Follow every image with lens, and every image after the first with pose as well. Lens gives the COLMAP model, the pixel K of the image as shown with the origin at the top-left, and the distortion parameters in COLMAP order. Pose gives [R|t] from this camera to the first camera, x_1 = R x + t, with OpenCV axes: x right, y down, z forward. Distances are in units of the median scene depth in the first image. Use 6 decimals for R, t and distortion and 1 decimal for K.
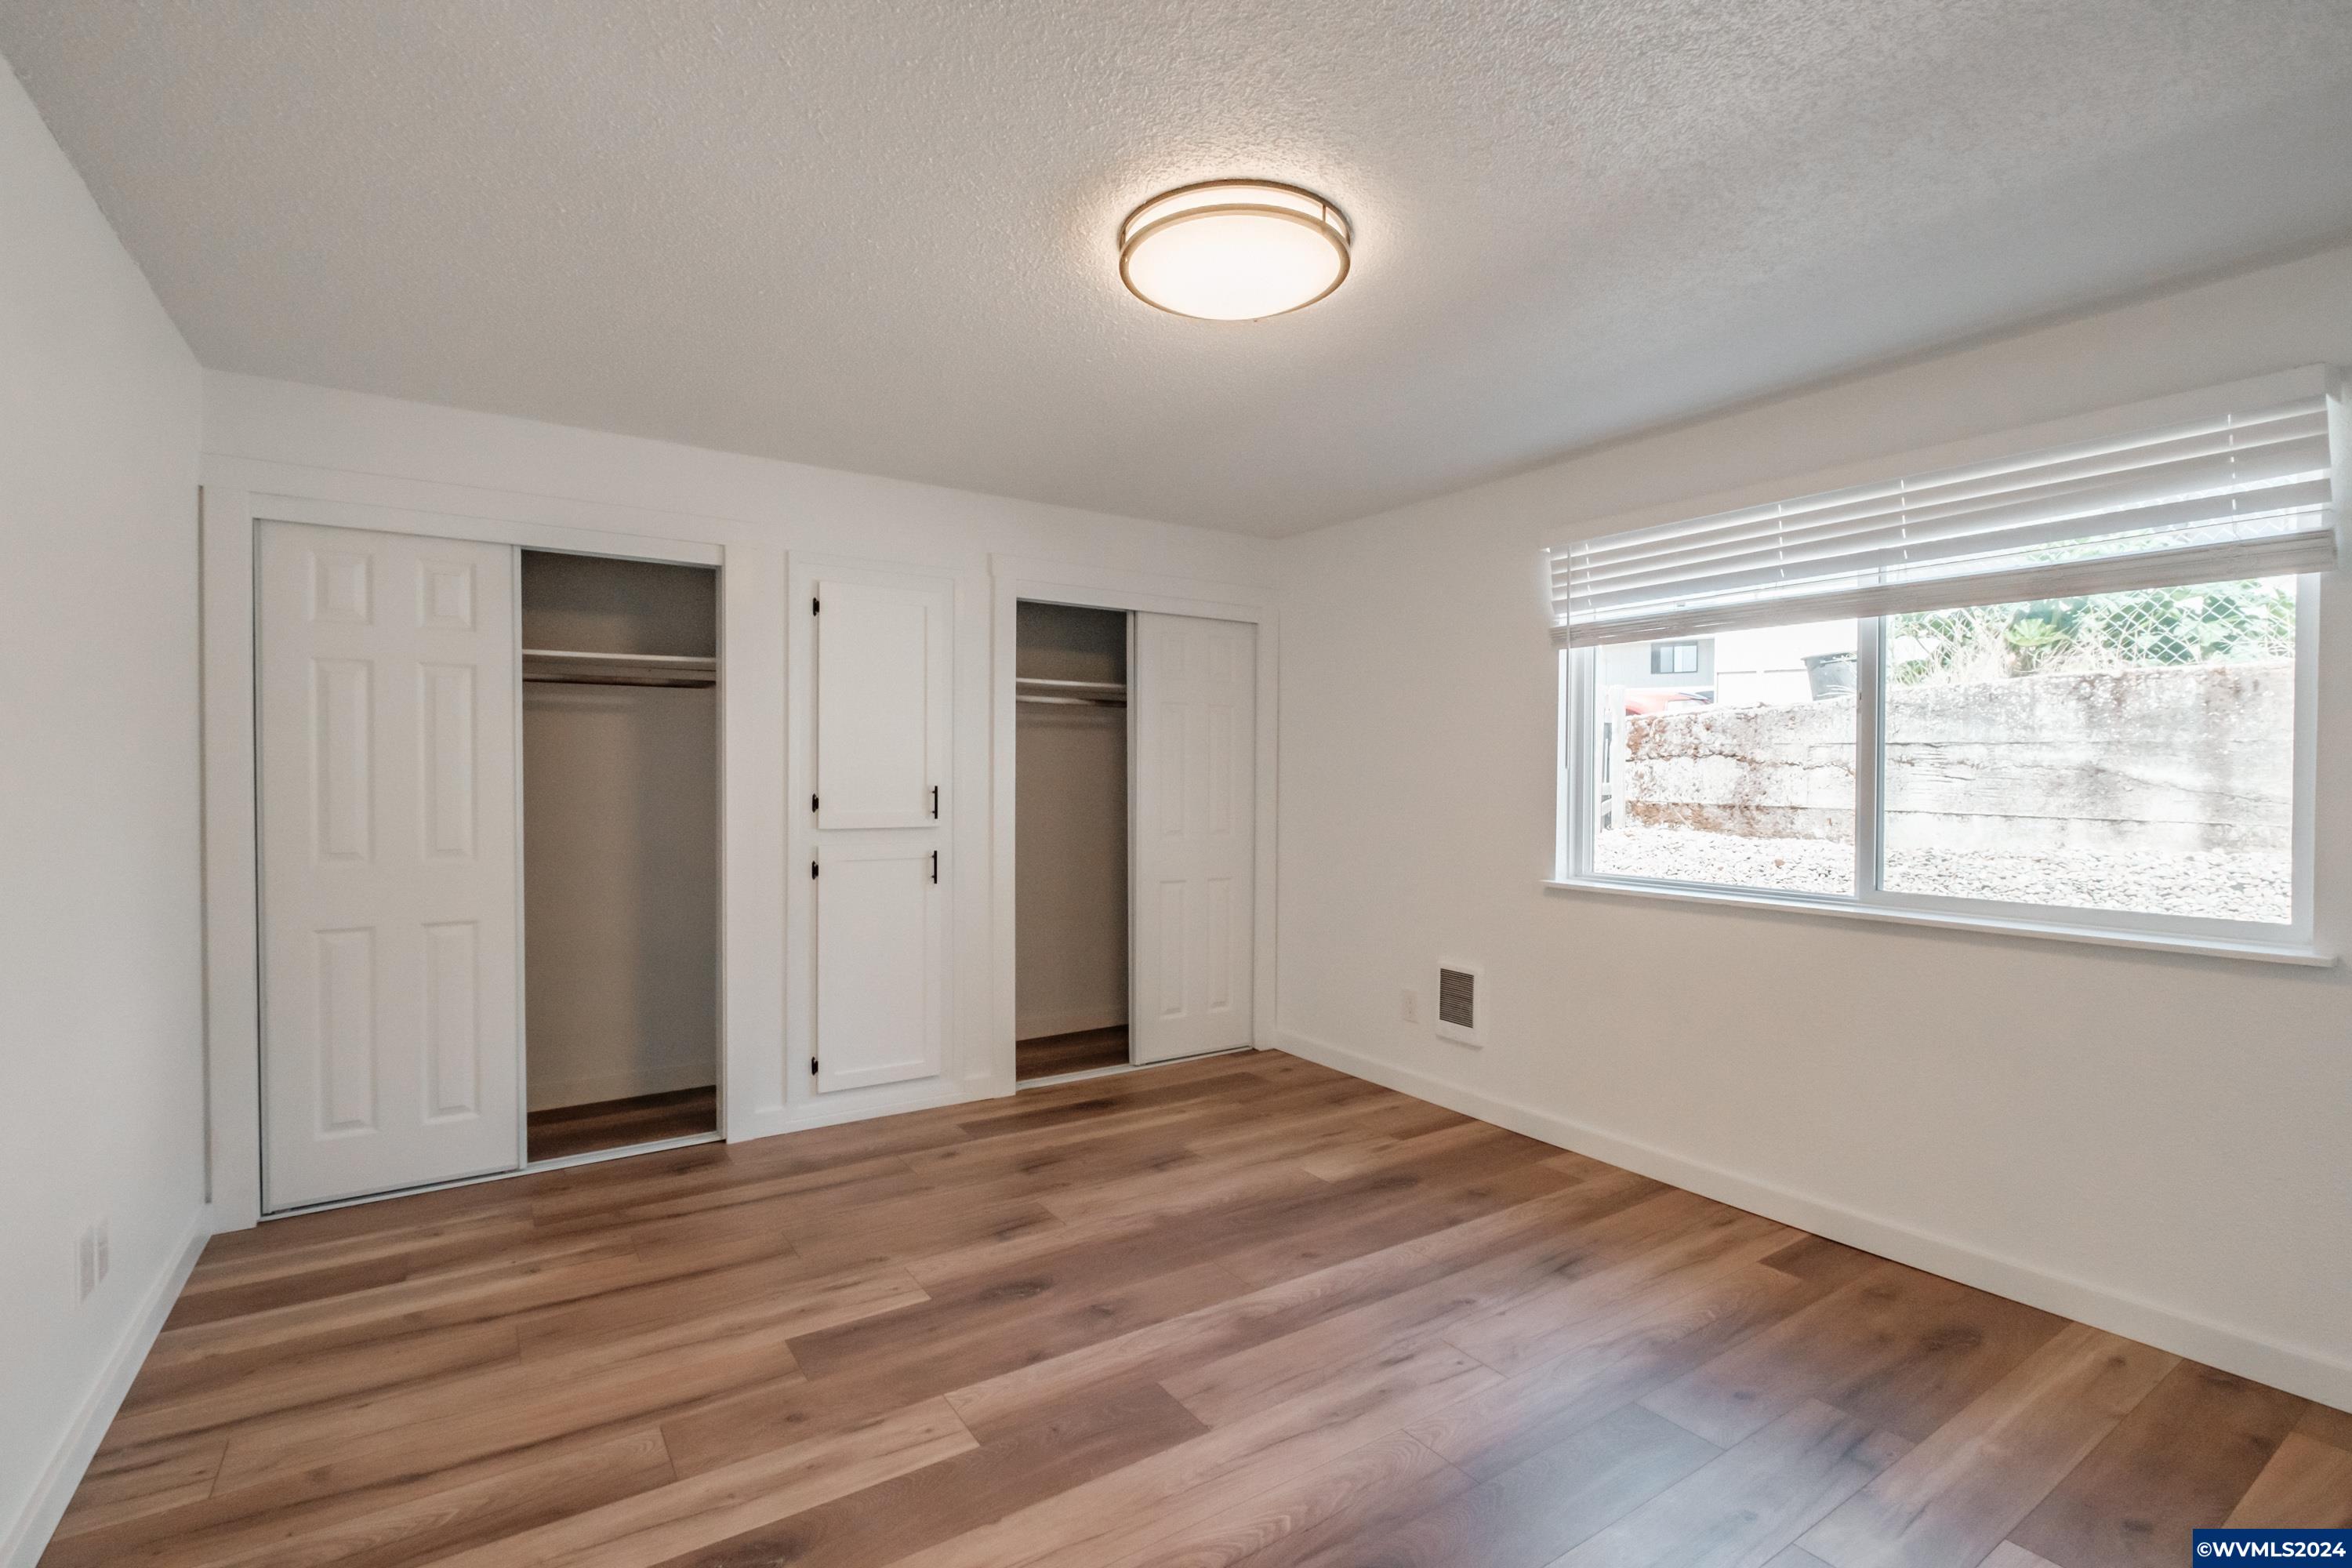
lens RADIAL K [[1024.8, 0, 1155.9], [0, 1024.8, 776.5], [0, 0, 1]] dist [-0.004271, -0.000051]
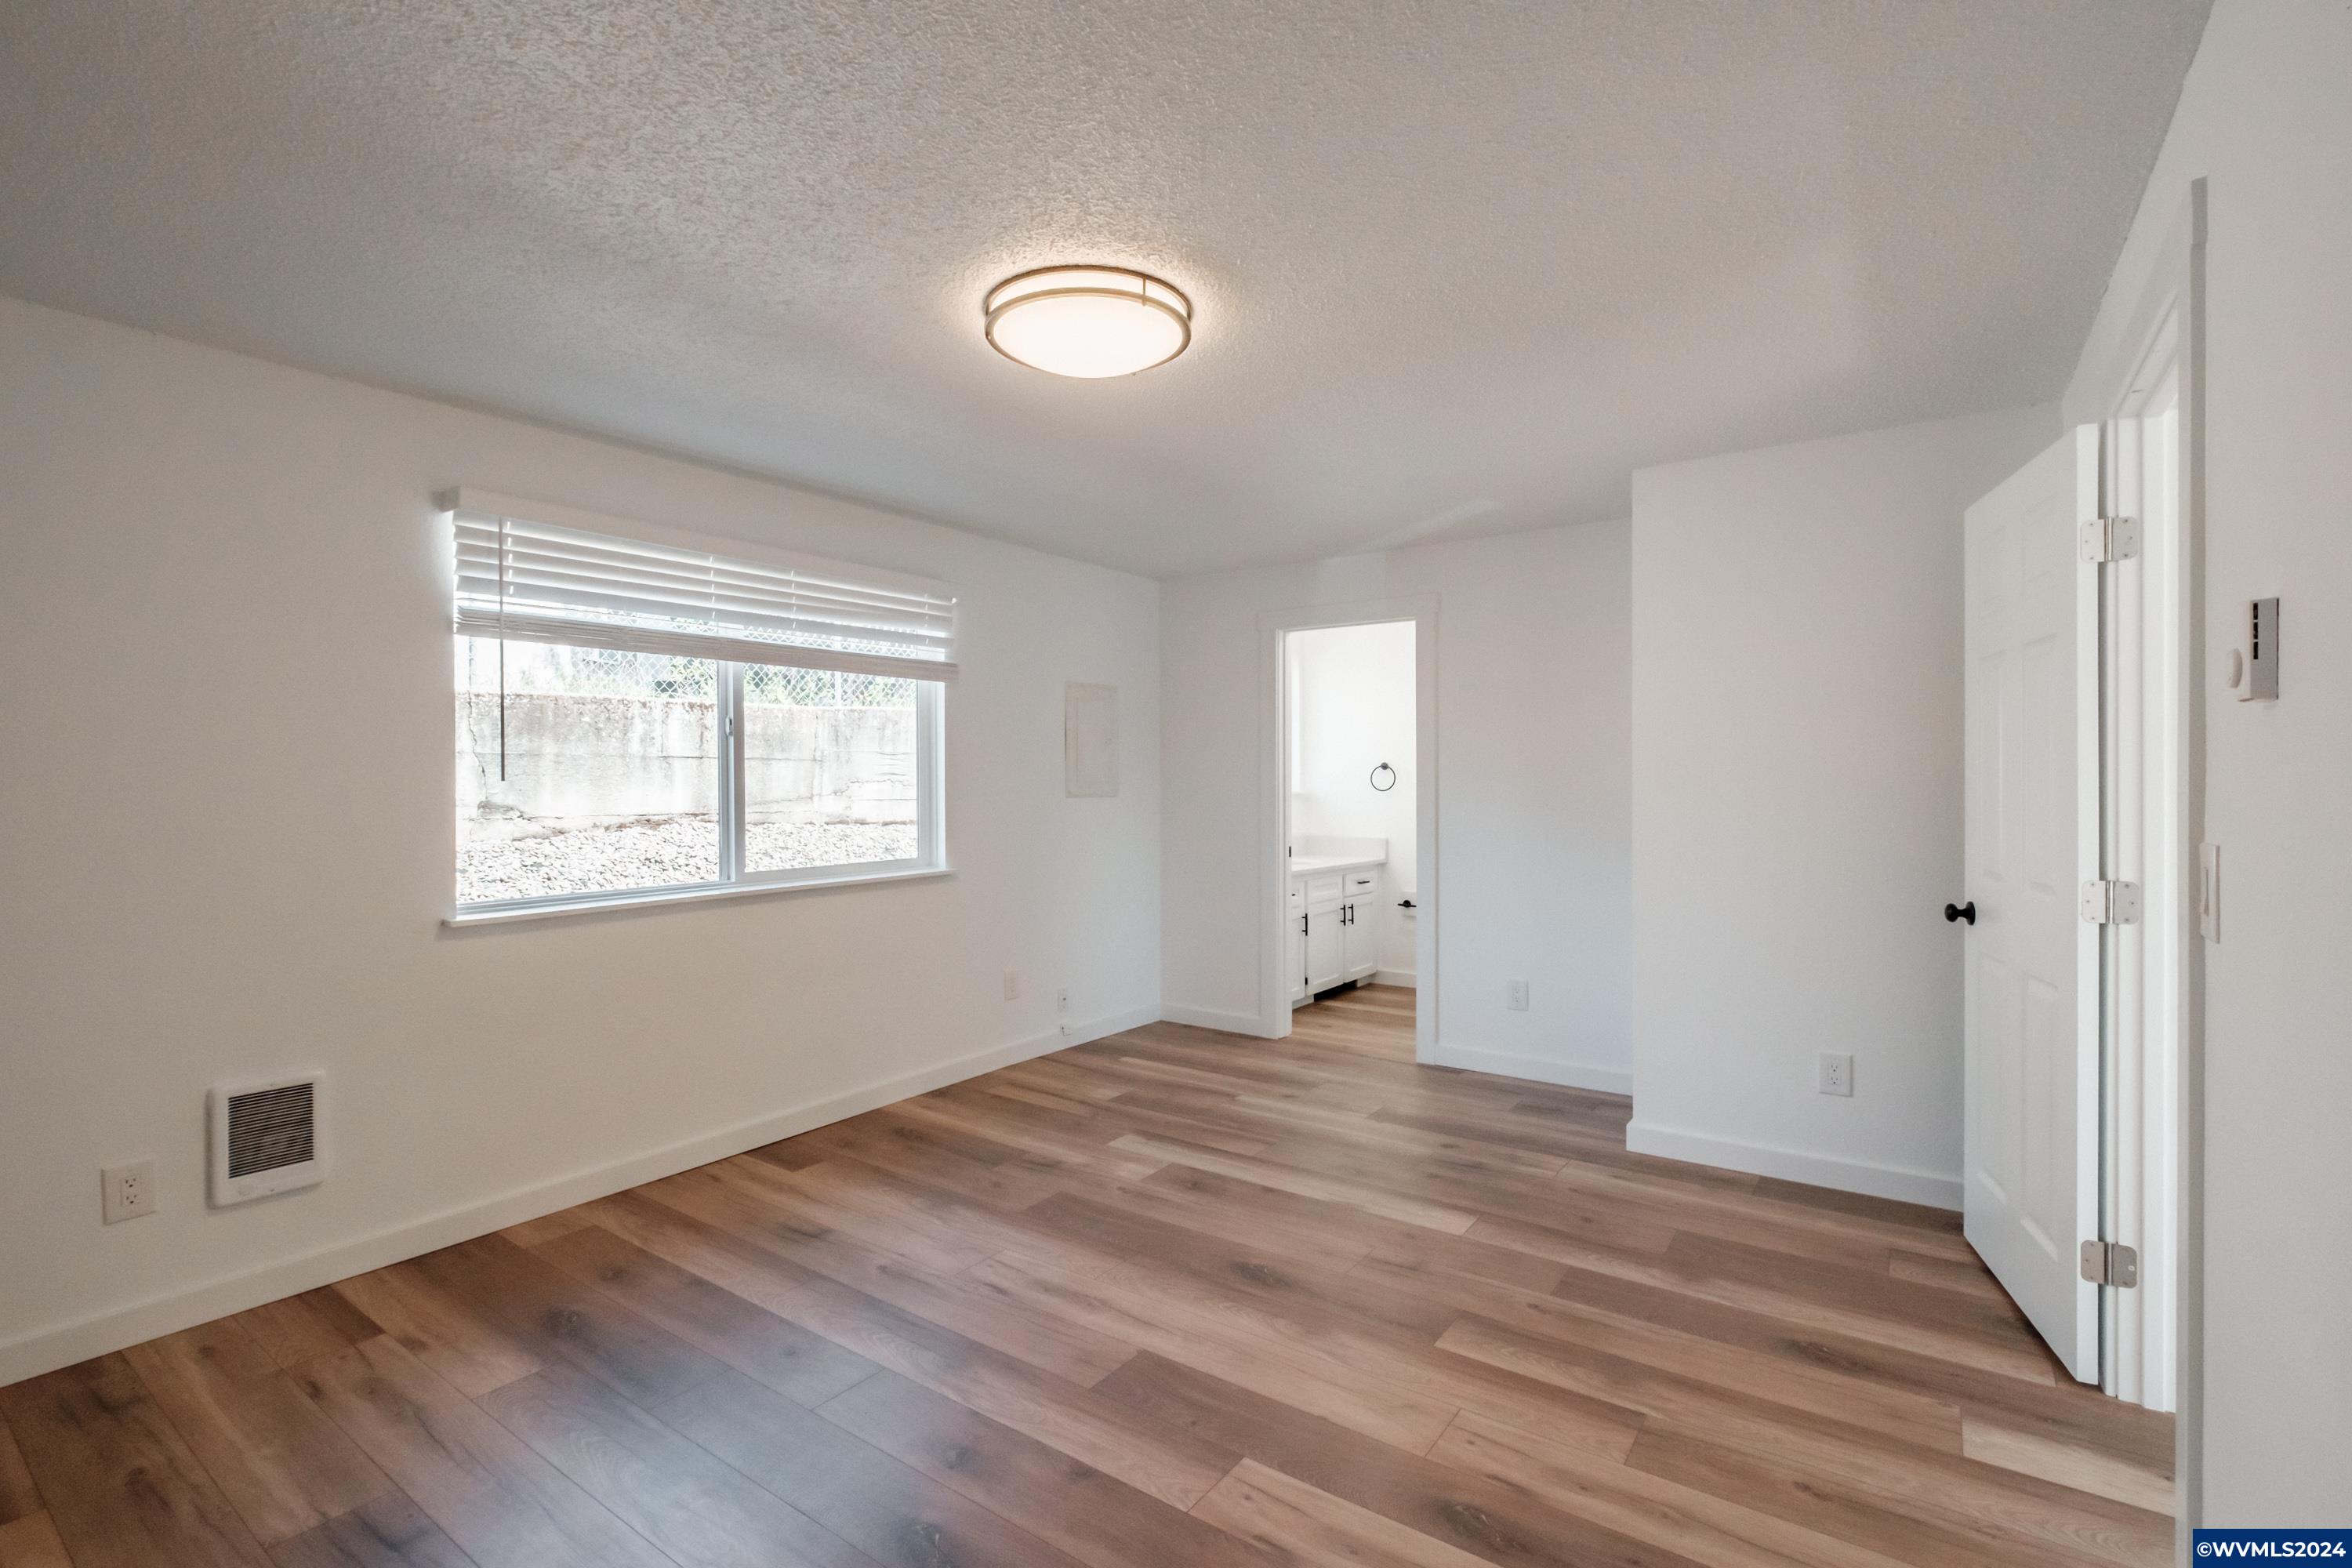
lens RADIAL K [[1024.8, 0, 1194.4], [0, 1024.8, 782.1], [0, 0, 1]] dist [-0.004271, -0.000051]
pose [[-0.338941, -0.007219, 0.940780, -0.717379], [0.009137, 0.999898, 0.010964, -0.012918], [-0.940763, 0.012313, -0.338840, 0.903940]]
